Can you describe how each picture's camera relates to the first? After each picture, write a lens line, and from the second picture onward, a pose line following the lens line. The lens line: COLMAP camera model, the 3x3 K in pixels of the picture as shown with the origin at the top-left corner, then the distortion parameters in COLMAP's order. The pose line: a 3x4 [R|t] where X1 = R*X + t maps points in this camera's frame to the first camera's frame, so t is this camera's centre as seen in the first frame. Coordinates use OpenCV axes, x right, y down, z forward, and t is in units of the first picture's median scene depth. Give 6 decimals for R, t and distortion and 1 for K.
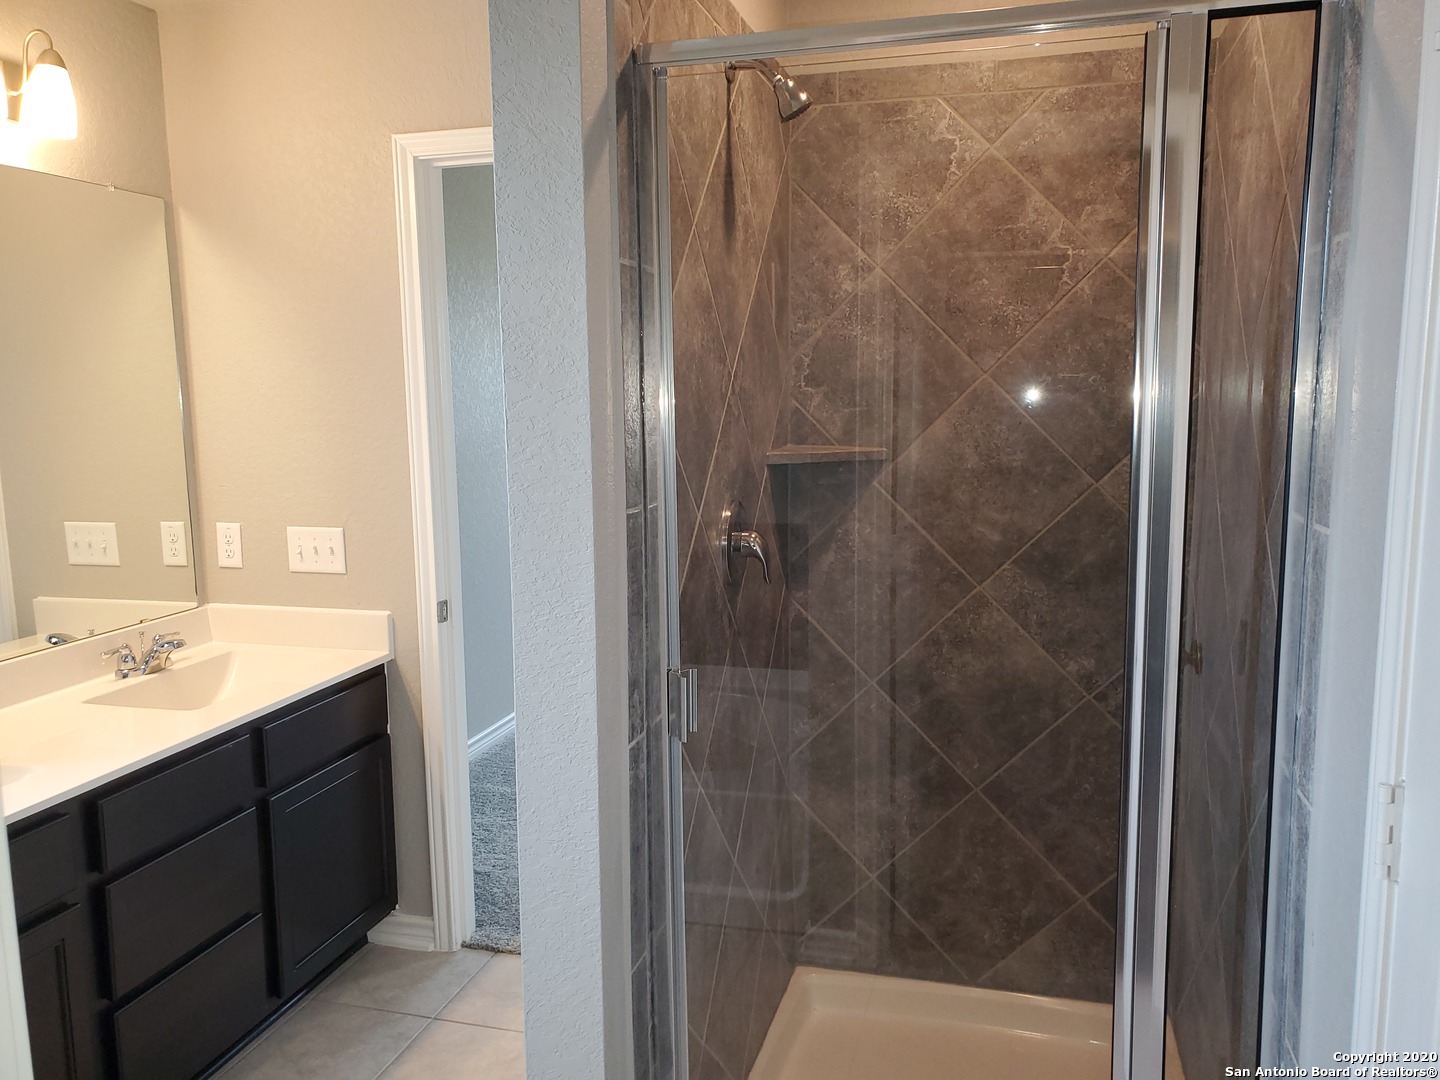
lens RADIAL K [[1128.1, 0, 720.0], [0, 1128.1, 540.0], [0, 0, 1]] dist [0.079735, 0.004715]
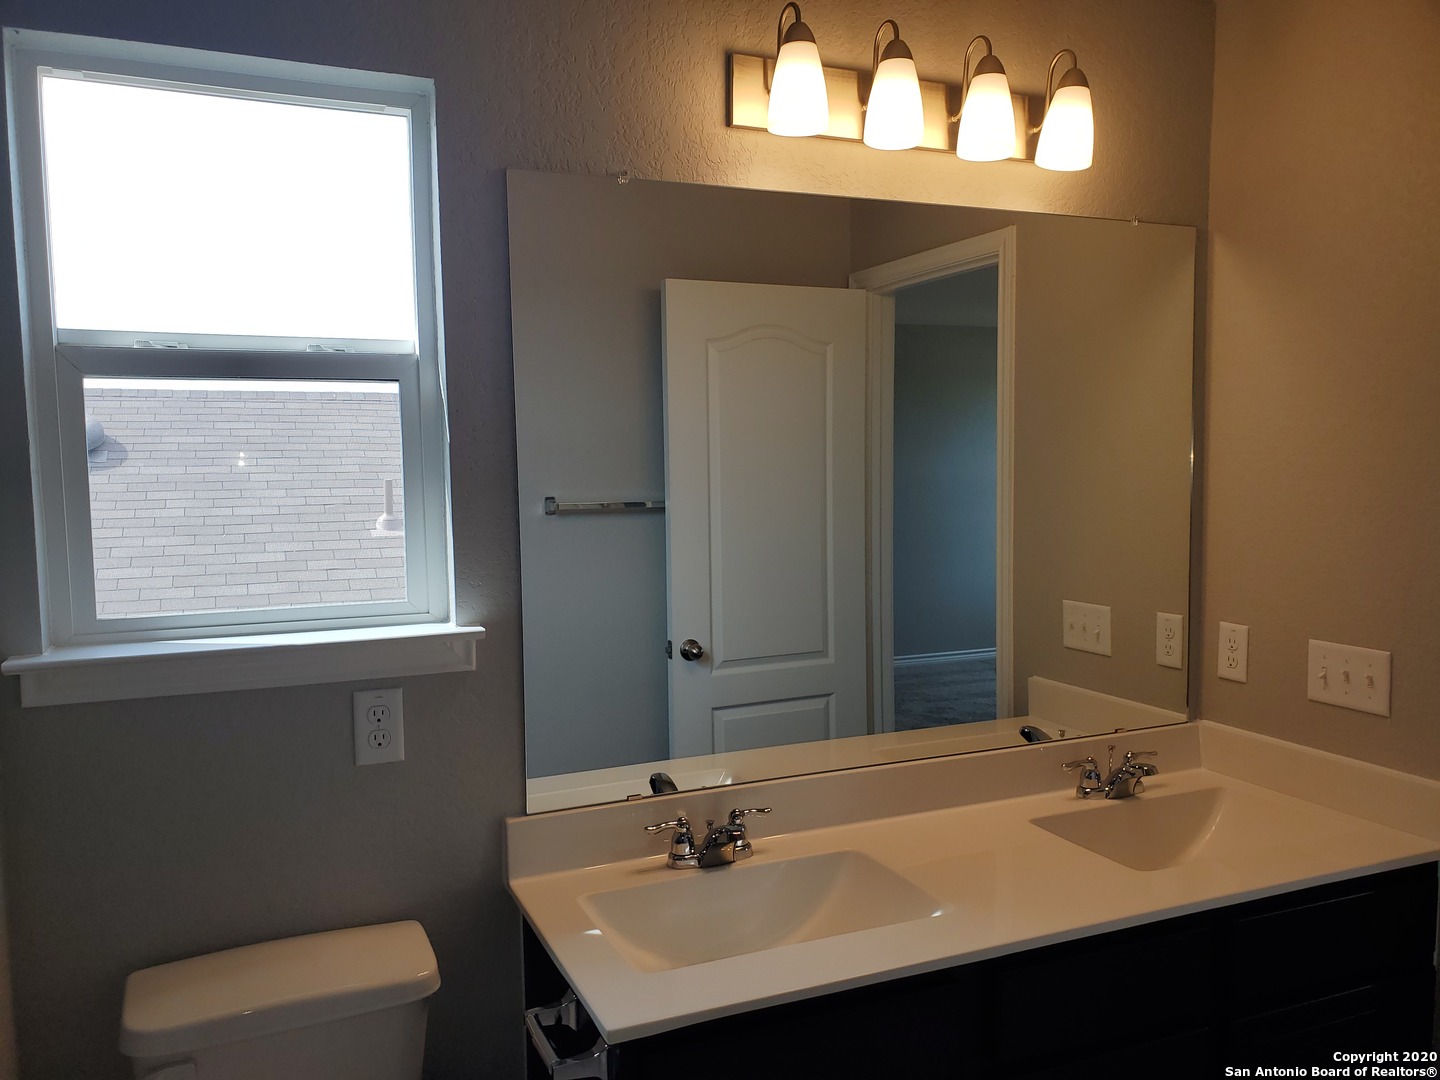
lens RADIAL K [[1130.4, 0, 715.0], [0, 1130.4, 540.5], [0, 0, 1]] dist [0.087876, -0.069949]
pose [[0.613164, 0.071191, -0.786741, -0.030482], [-0.095892, 0.995274, 0.015326, -0.050116], [0.784114, 0.066045, 0.617093, 0.228266]]
